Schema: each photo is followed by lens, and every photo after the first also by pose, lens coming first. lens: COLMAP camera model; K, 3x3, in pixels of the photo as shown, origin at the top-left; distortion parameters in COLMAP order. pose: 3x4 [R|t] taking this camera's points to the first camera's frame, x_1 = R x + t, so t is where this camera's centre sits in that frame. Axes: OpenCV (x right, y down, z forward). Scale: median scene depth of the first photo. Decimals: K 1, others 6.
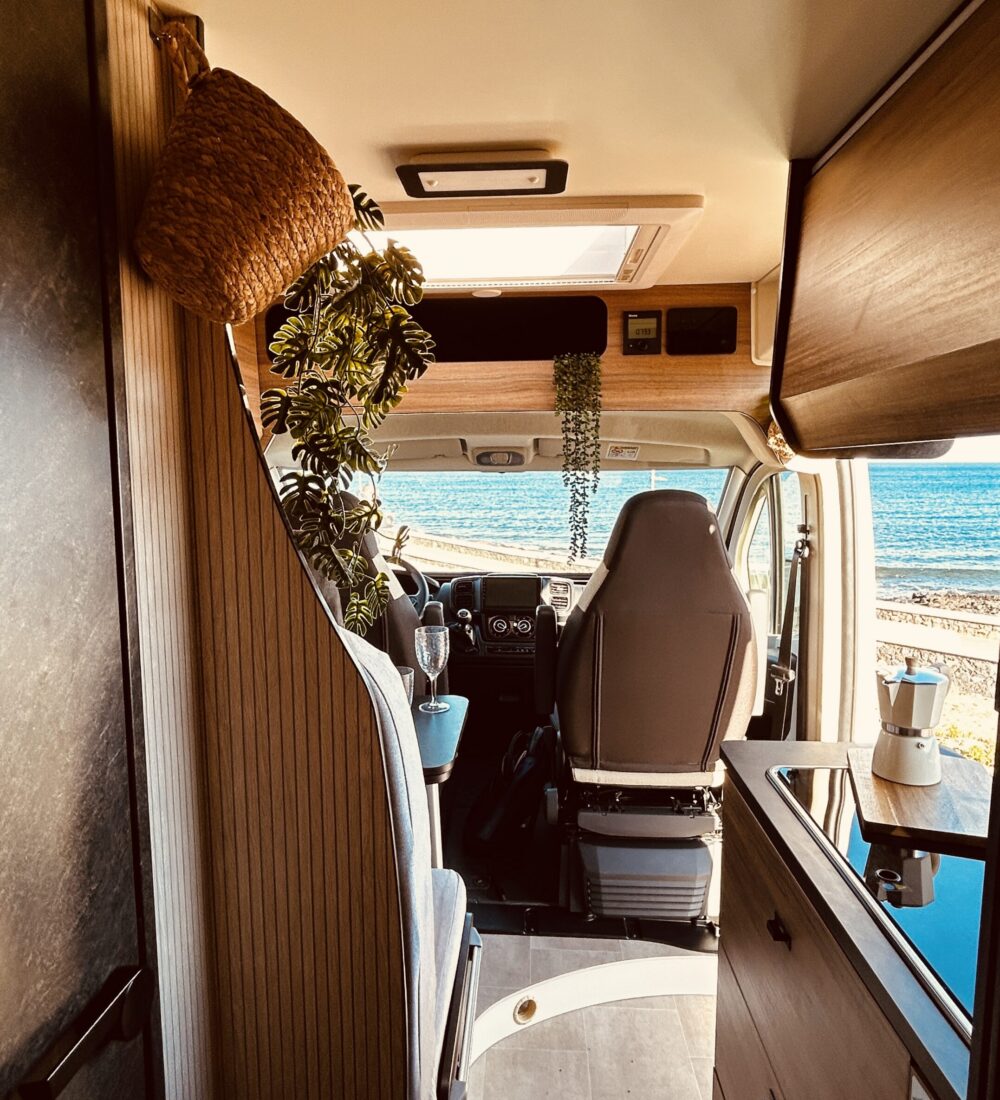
lens RADIAL K [[762.1, 0, 472.0], [0, 762.1, 558.8], [0, 0, 1]] dist [0.010797, -0.012380]
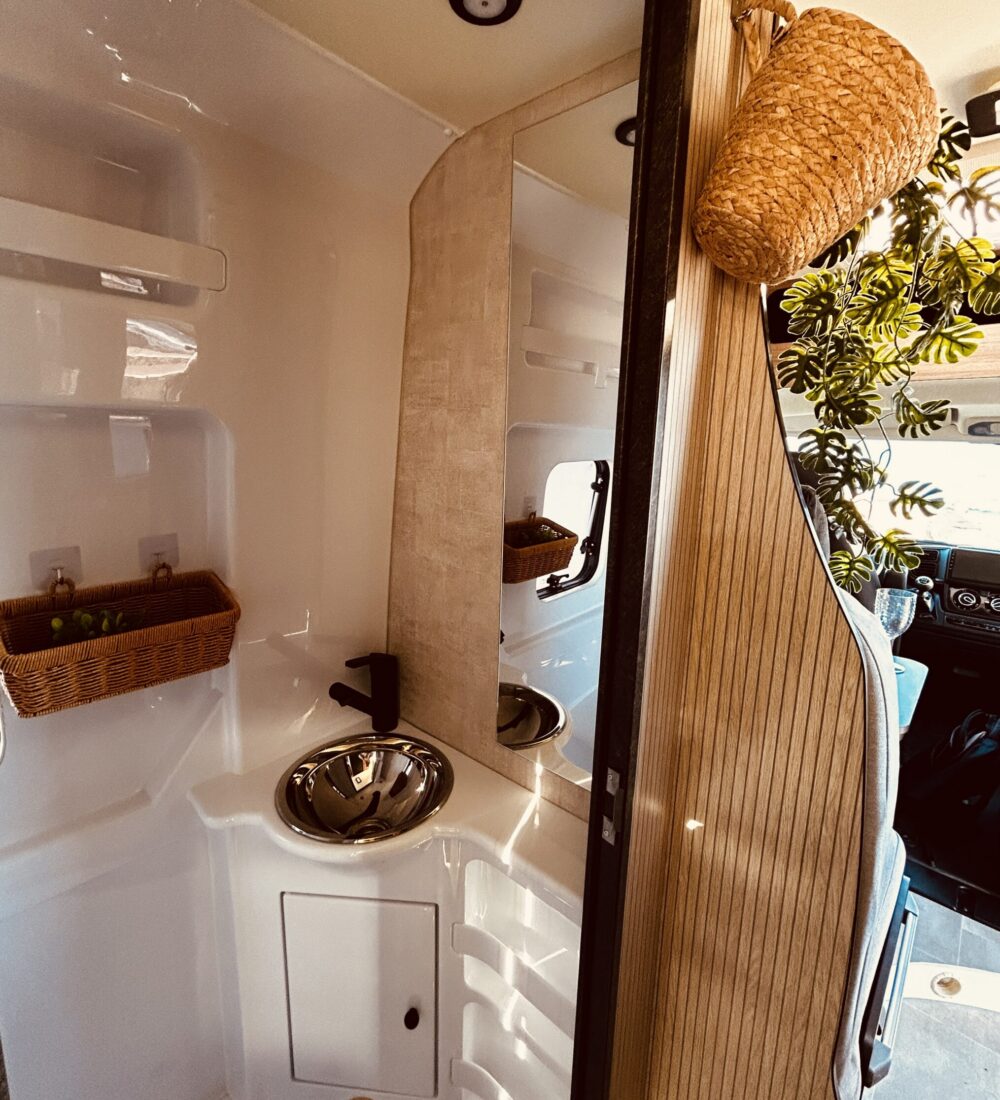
lens RADIAL K [[563.6, 0, 488.6], [0, 563.6, 532.1], [0, 0, 1]] dist [0.001219, 0.000362]
pose [[0.793670, 0.133819, -0.593447, -0.050675], [-0.102401, 0.990974, 0.086509, 0.001970], [0.599668, -0.007890, 0.800210, 0.060786]]
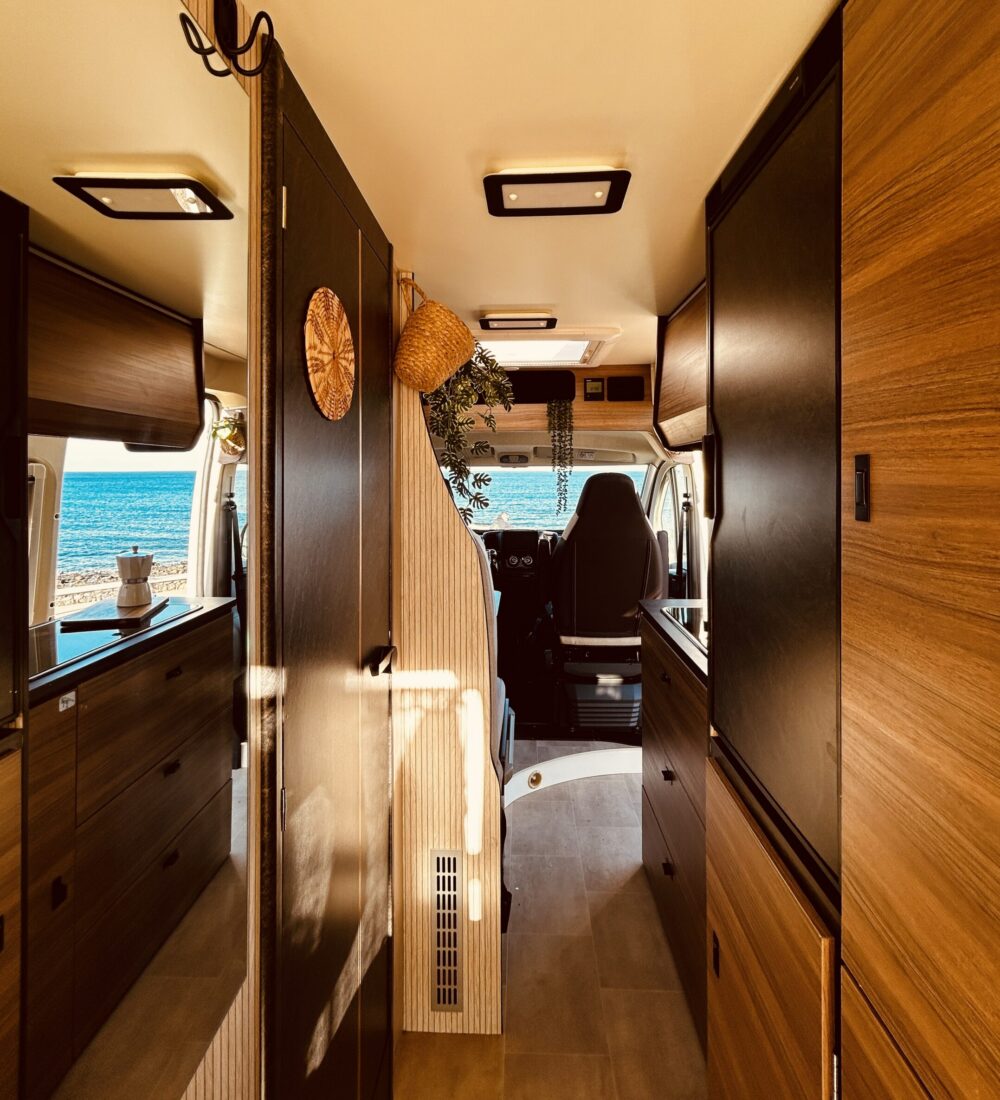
lens RADIAL K [[563.6, 0, 499.2], [0, 563.6, 477.7], [0, 0, 1]] dist [0.001219, 0.000362]
pose [[0.999258, 0.000855, 0.038517, -0.063101], [0.003623, 0.993238, -0.116037, 0.078425], [-0.038355, 0.116090, 0.992498, -0.338768]]
